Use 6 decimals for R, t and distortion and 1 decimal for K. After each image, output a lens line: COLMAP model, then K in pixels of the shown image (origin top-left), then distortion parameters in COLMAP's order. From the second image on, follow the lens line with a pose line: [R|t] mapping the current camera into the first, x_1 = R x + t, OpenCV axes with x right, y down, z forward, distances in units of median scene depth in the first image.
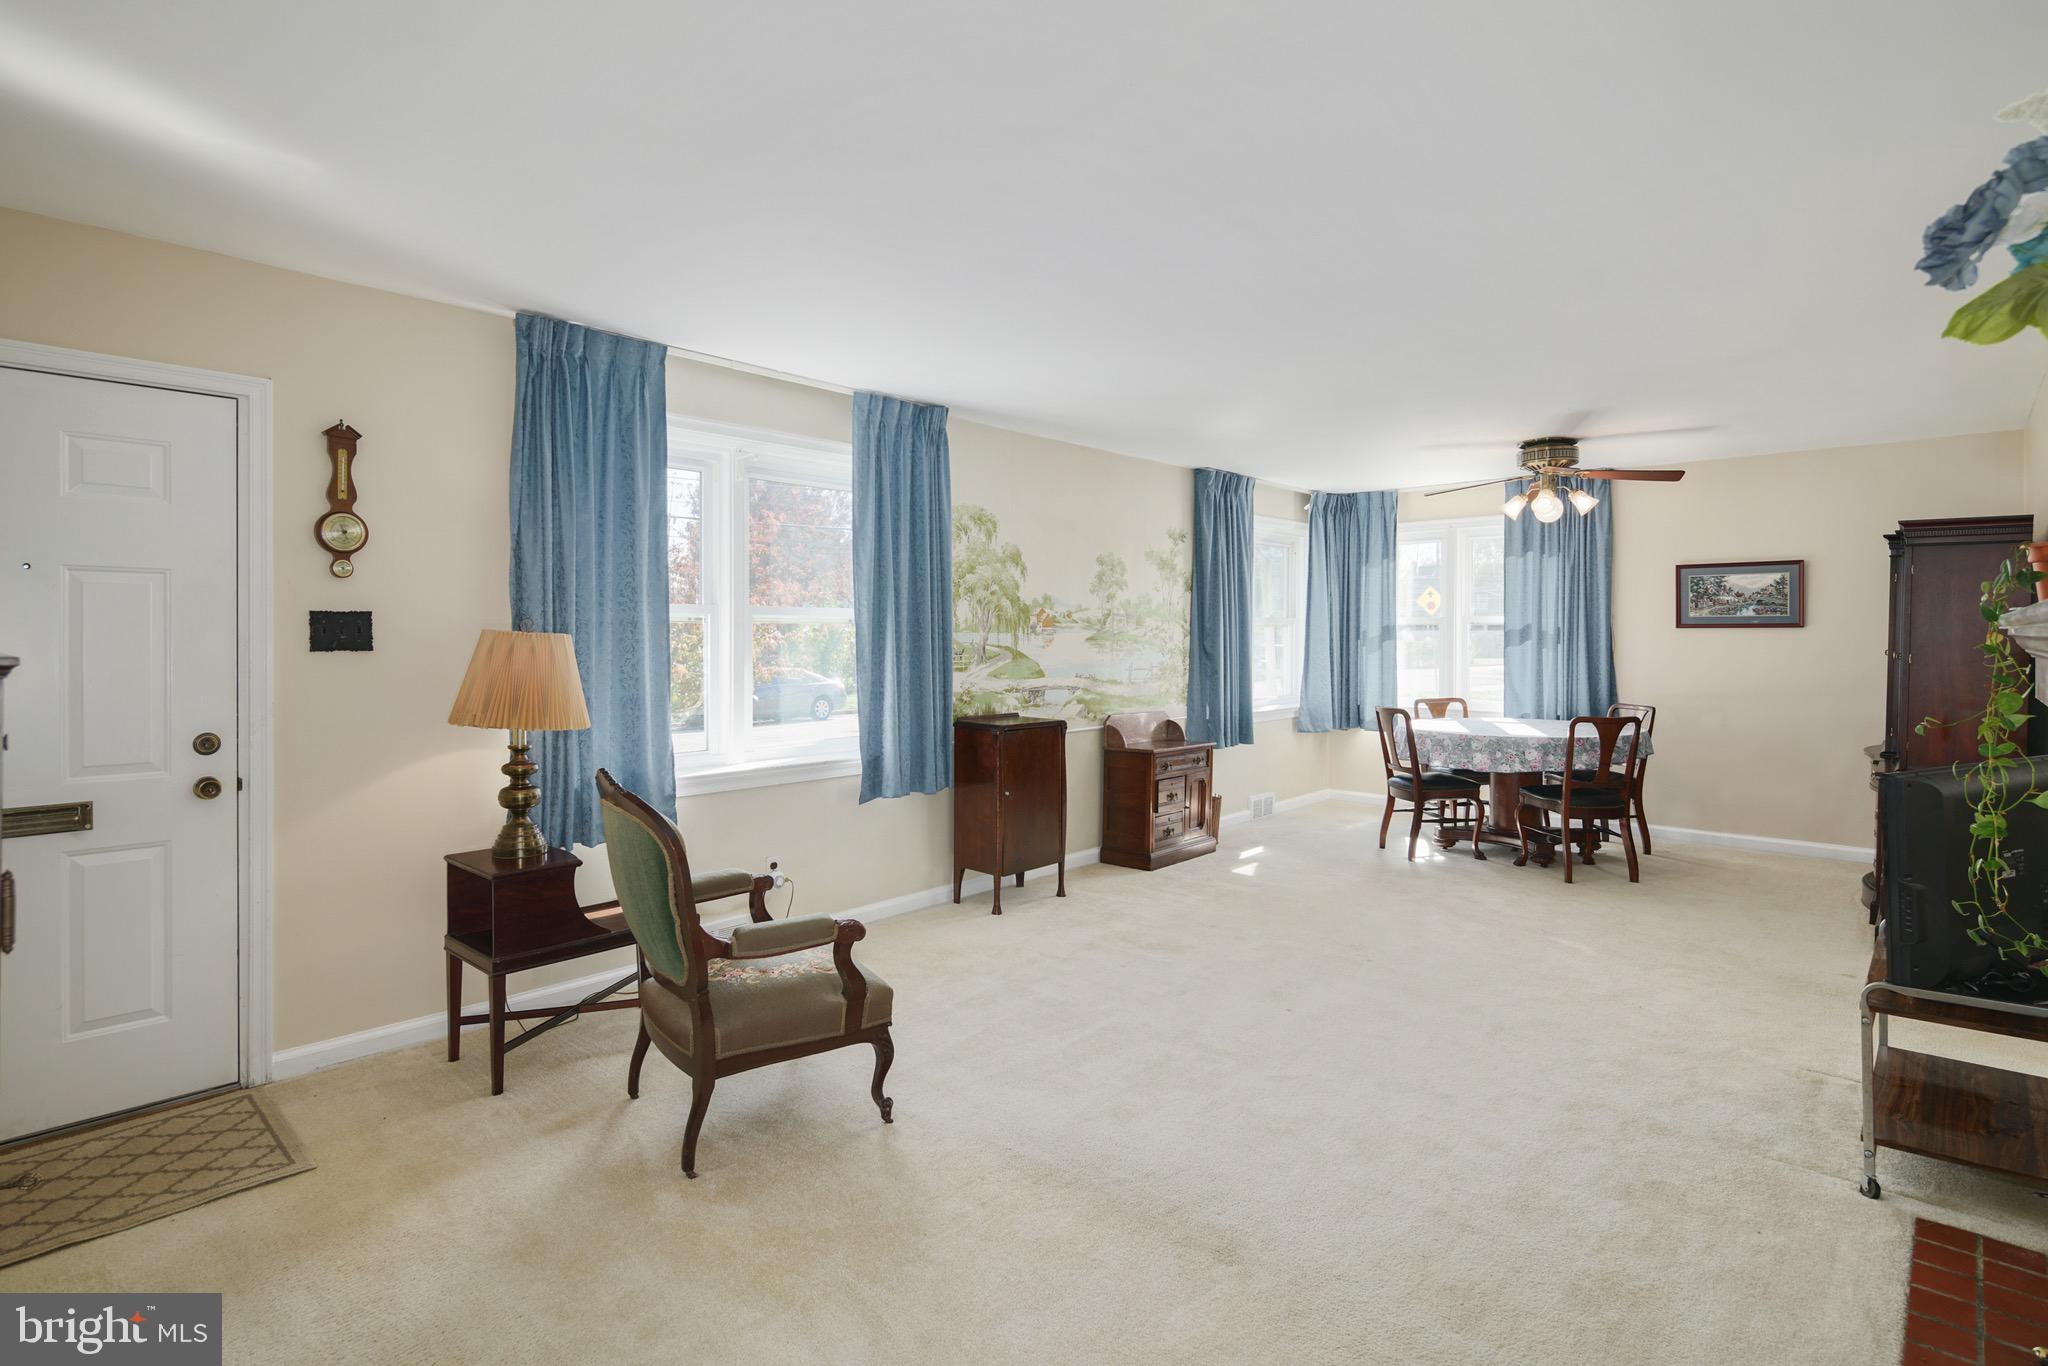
lens RADIAL K [[1010.6, 0, 1015.9], [0, 1010.6, 656.2], [0, 0, 1]] dist [0.012285, -0.005562]
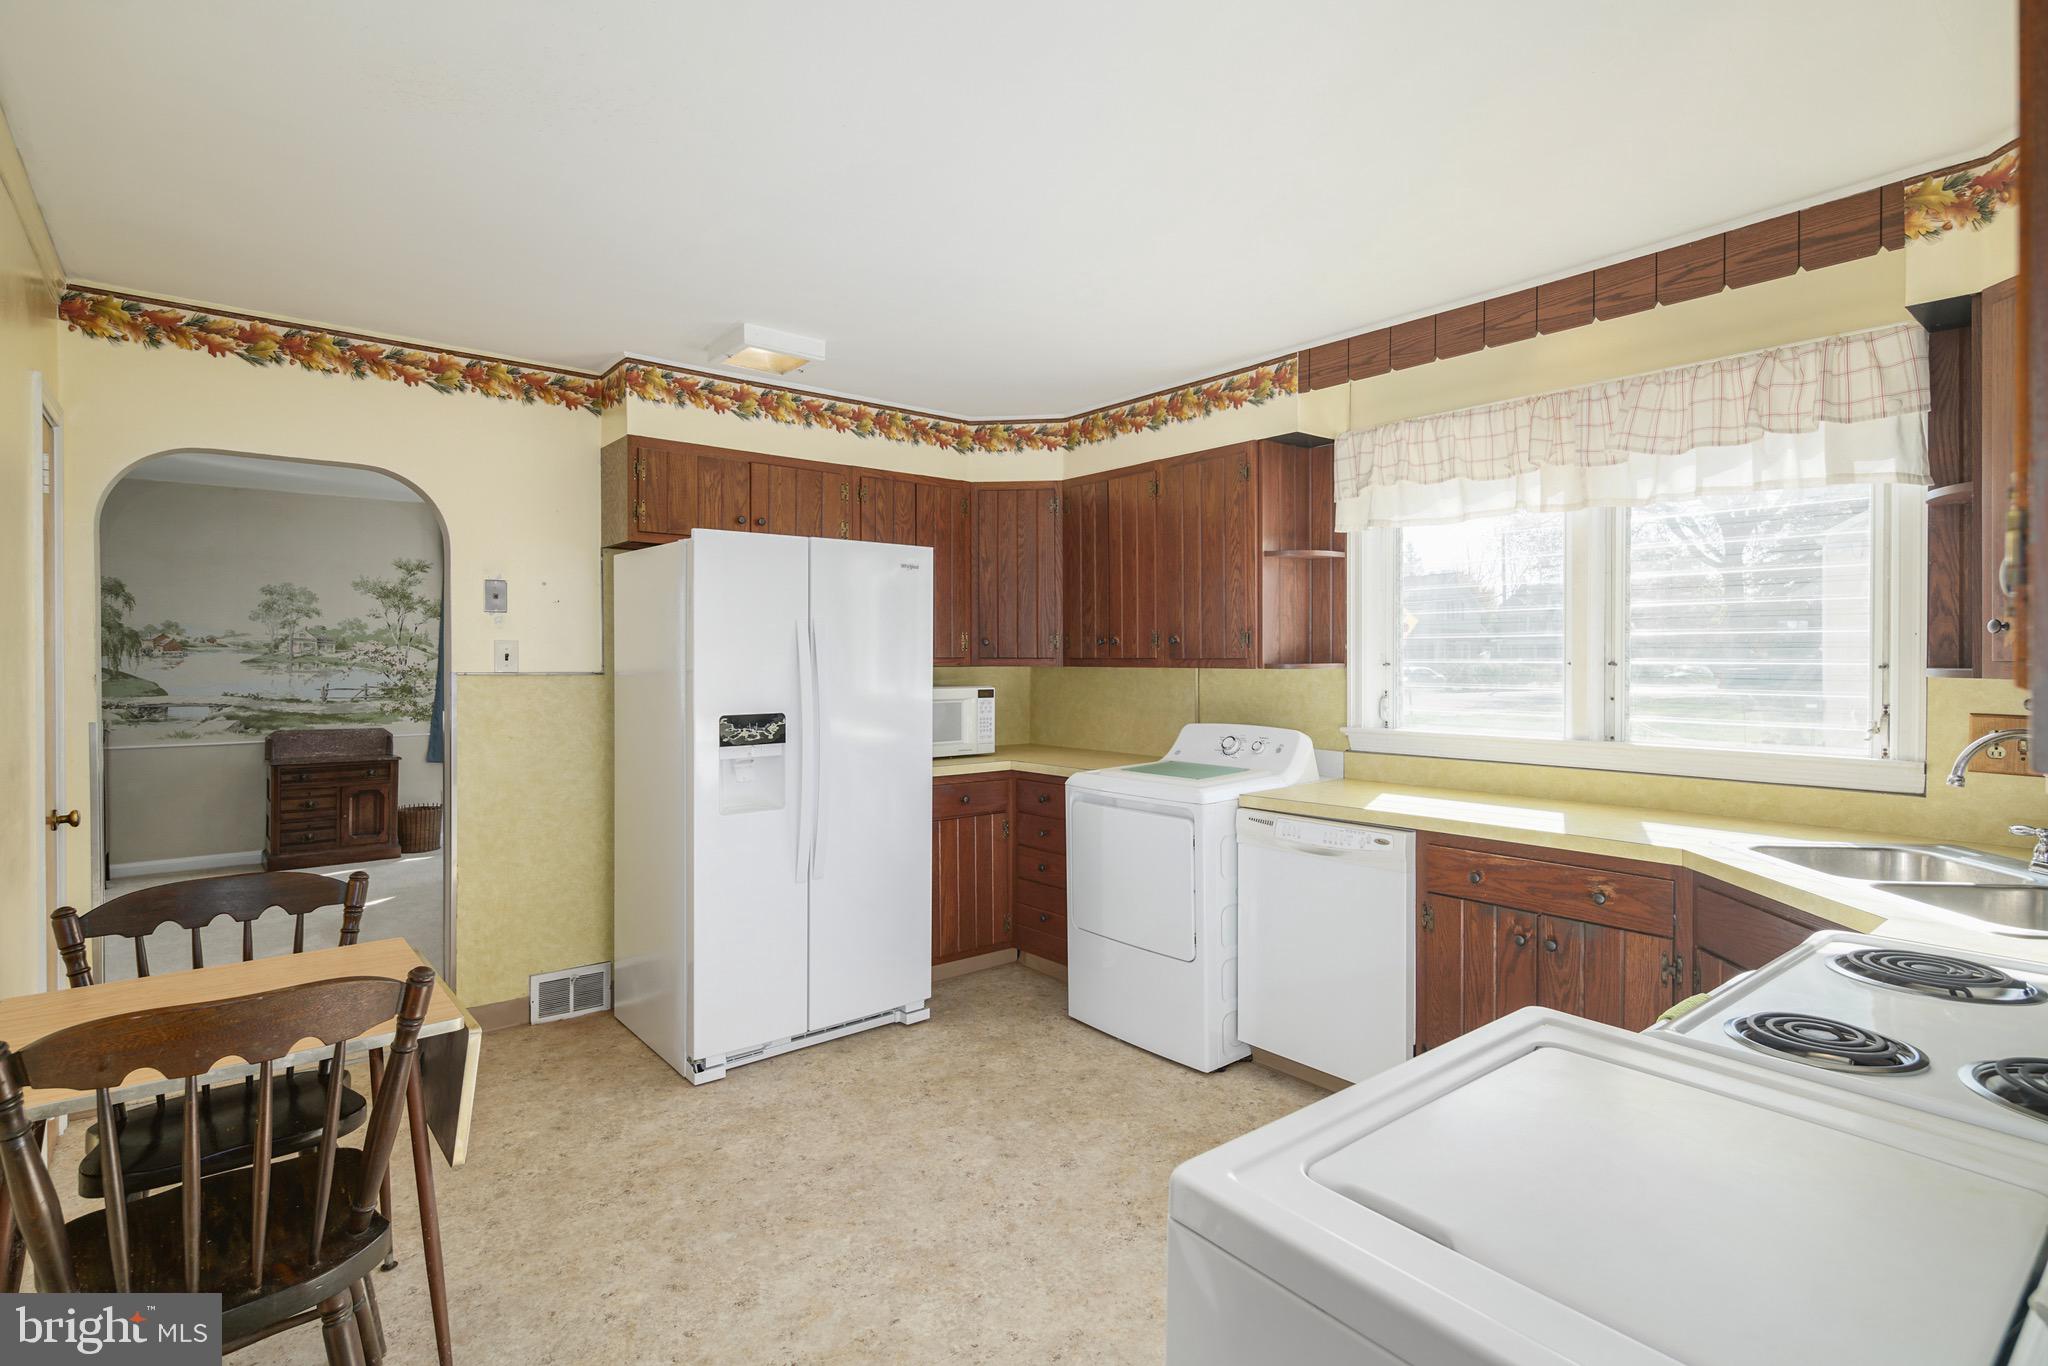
lens RADIAL K [[1010.6, 0, 1043.5], [0, 1010.6, 667.5], [0, 0, 1]] dist [0.012285, -0.005562]
pose [[0.989060, 0.003930, -0.147459, 1.105373], [-0.005337, 0.999944, -0.009145, -0.004862], [0.147414, 0.009832, 0.989026, 0.024725]]
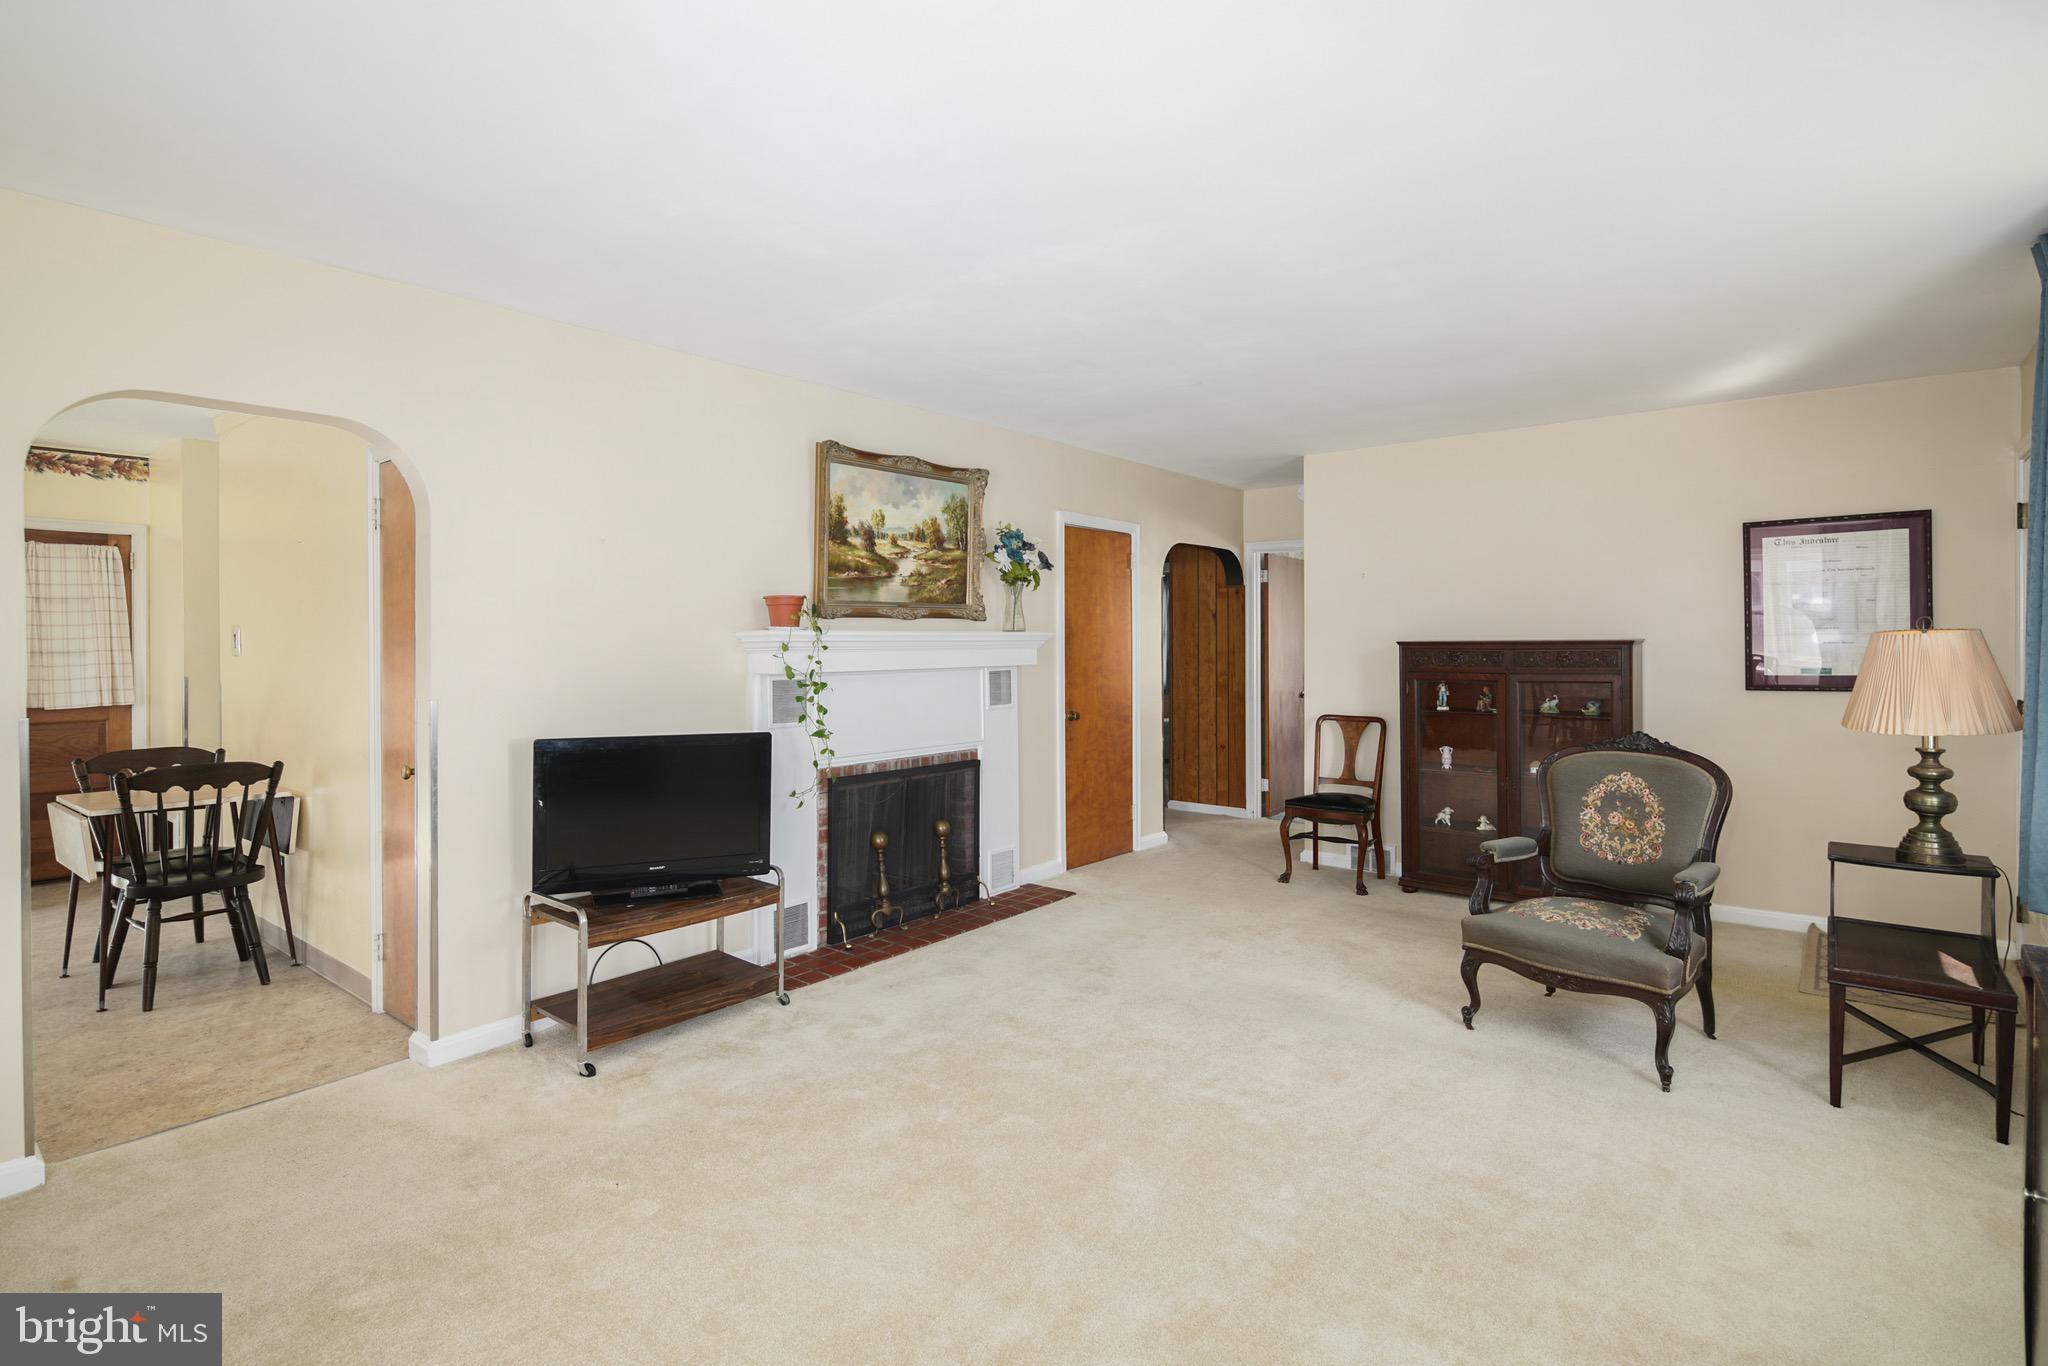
lens RADIAL K [[1010.6, 0, 1021.3], [0, 1010.6, 641.0], [0, 0, 1]] dist [0.012285, -0.005562]
pose [[-0.998585, 0.005647, -0.052870, 0.227714], [0.004595, 0.999789, 0.019997, -0.020606], [0.052971, 0.019726, -0.998401, 1.050245]]
